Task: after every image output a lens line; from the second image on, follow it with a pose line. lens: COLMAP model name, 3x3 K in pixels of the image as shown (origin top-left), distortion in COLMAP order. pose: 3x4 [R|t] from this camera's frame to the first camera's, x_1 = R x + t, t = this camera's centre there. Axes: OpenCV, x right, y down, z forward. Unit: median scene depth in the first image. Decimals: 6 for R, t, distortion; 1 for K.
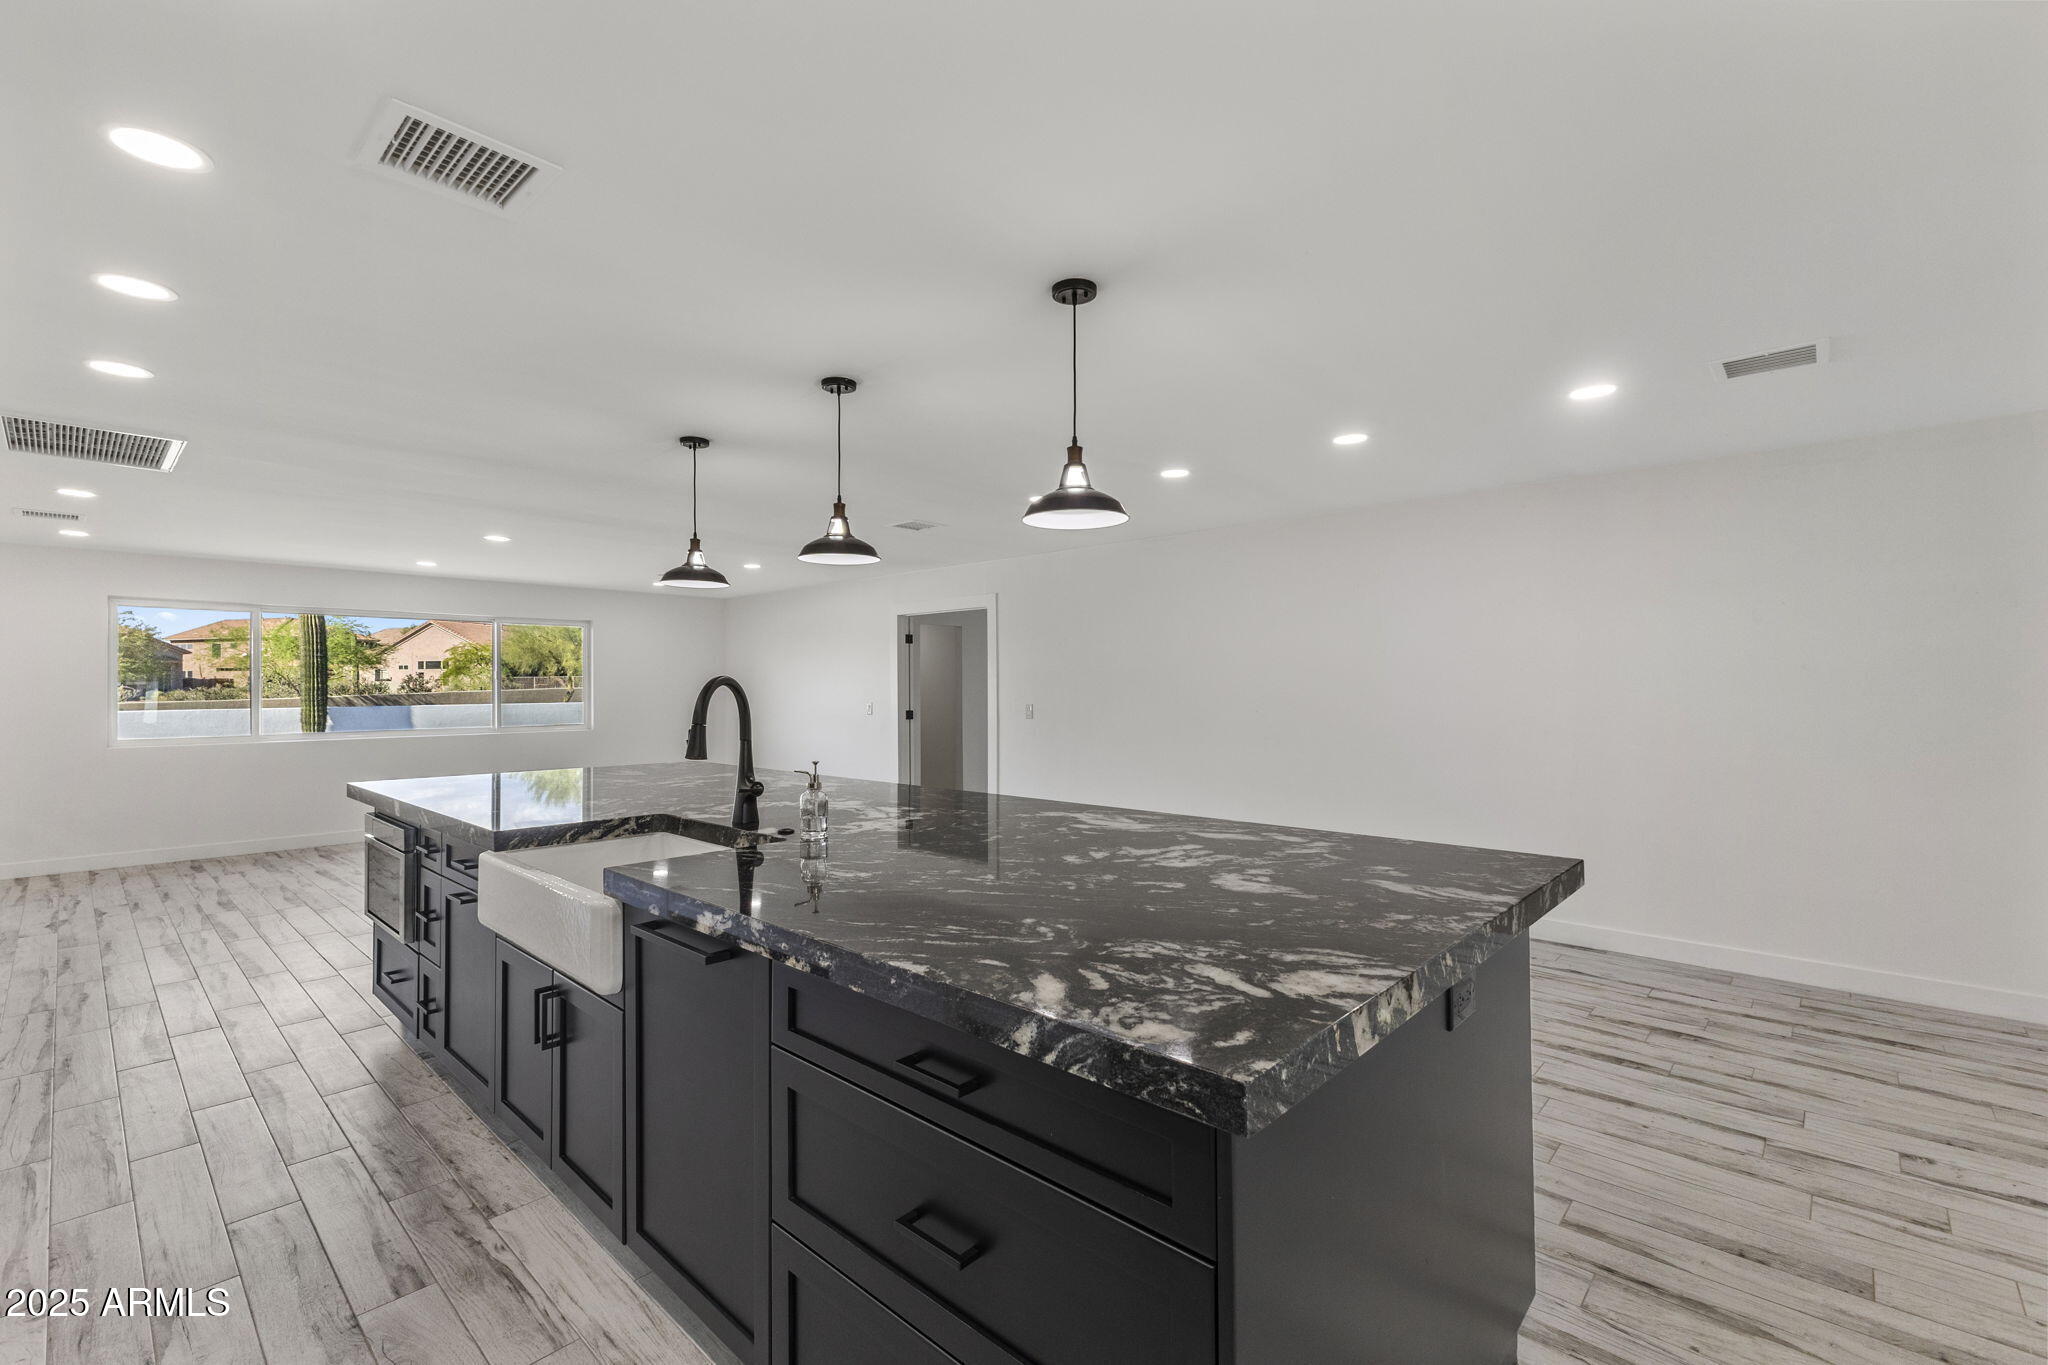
lens RADIAL K [[888.8, 0, 1028.7], [0, 888.8, 684.7], [0, 0, 1]] dist [0.003956, 0.000246]
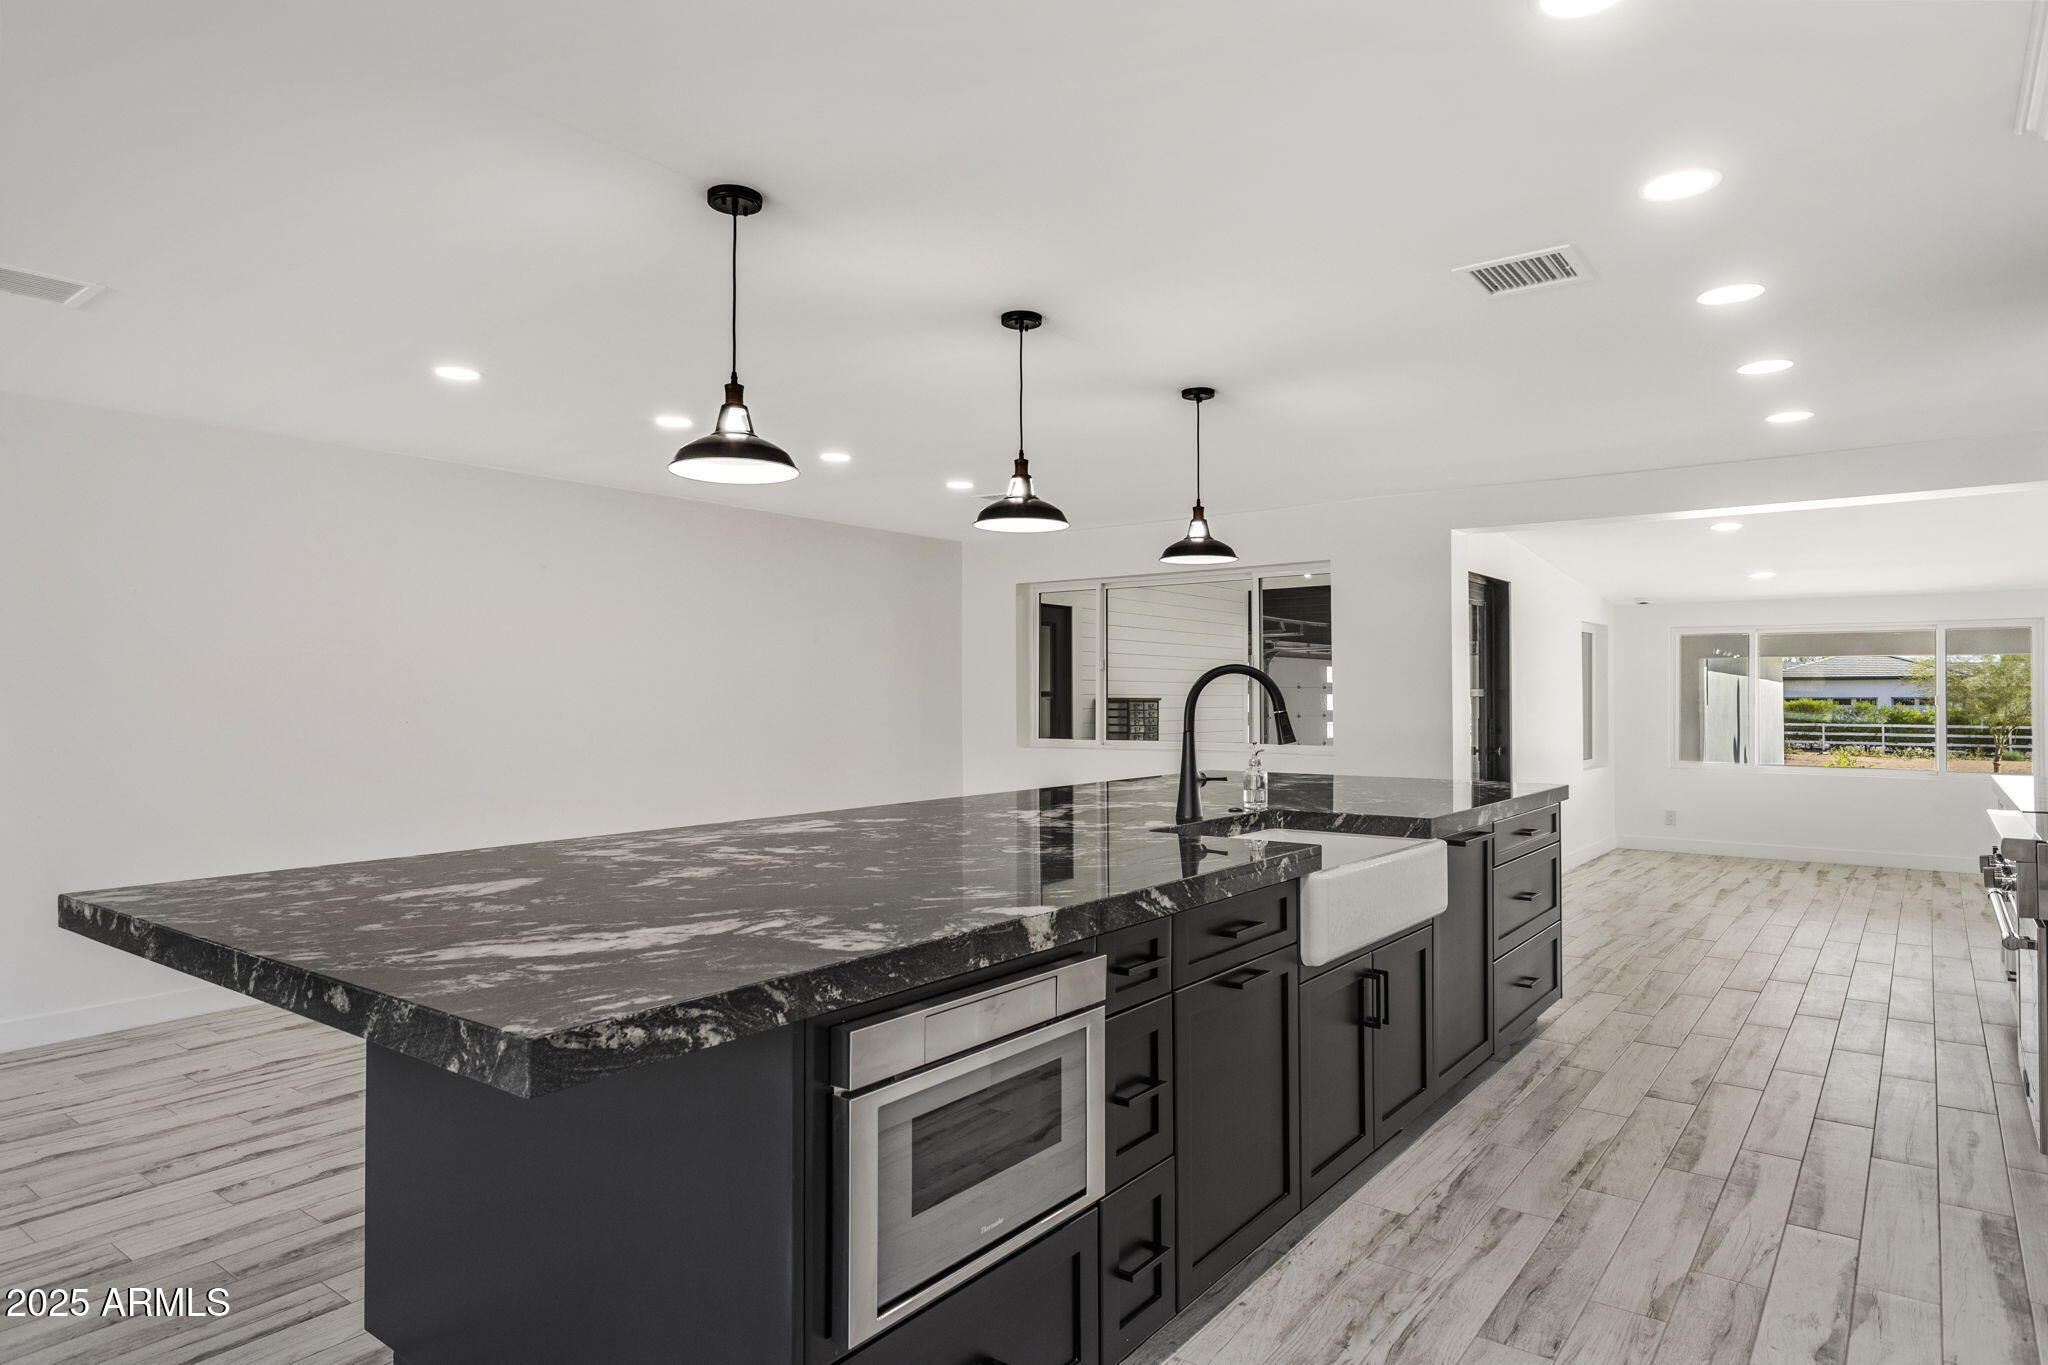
lens RADIAL K [[1171.6, 0, 1019.7], [0, 1171.6, 672.3], [0, 0, 1]] dist [-0.007816, -0.001014]
pose [[-0.090981, 0.021195, 0.995627, -1.622827], [-0.001687, 0.999769, -0.021437, 0.026851], [-0.995851, -0.003630, -0.090924, 1.346675]]
